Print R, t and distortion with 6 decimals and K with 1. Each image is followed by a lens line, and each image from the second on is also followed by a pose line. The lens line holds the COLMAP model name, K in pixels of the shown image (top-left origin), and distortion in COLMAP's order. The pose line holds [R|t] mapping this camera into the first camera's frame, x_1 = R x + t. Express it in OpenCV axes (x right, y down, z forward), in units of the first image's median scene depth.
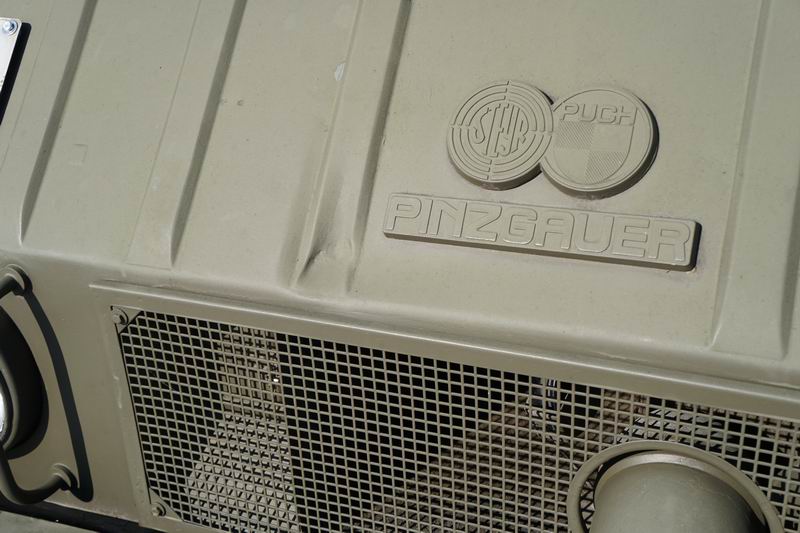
lens RADIAL K [[982.6, 0, 396.5], [0, 982.6, 265.9], [0, 0, 1]] dist [0.075640, 0.000000]
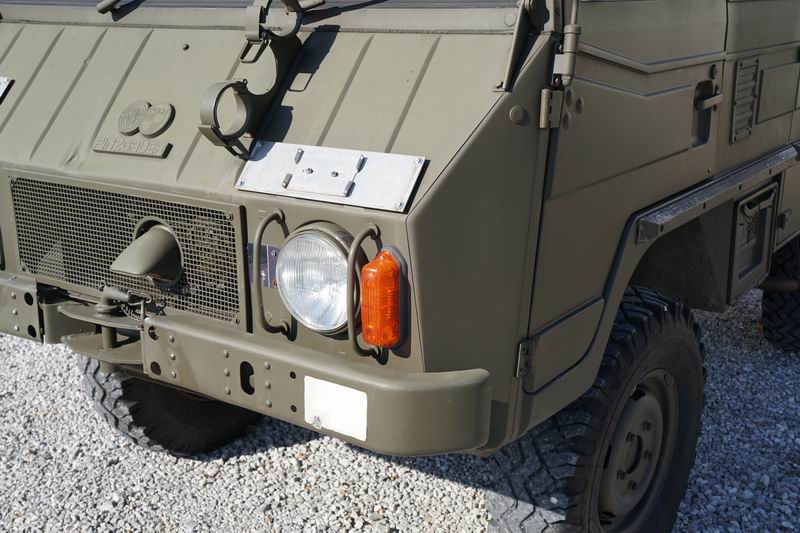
lens RADIAL K [[982.6, 0, 432.6], [0, 982.6, 278.2], [0, 0, 1]] dist [0.075640, 0.000000]
pose [[0.976220, 0.103232, -0.190623, 1.464889], [-0.135958, 0.976458, -0.167468, 0.646069], [0.168847, 0.189403, 0.967273, -1.459197]]
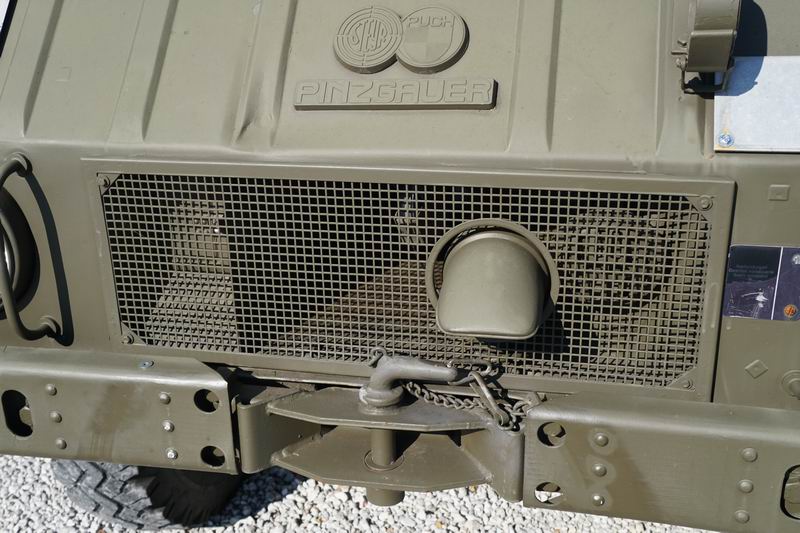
lens RADIAL K [[908.2, 0, 398.5], [0, 908.2, 269.8], [0, 0, 1]] dist [0.042589, 0.000000]
pose [[0.985401, -0.039981, 0.165486, -0.092608], [0.055322, 0.994480, -0.089161, 0.333800], [-0.161007, 0.097015, 0.982173, -0.342229]]
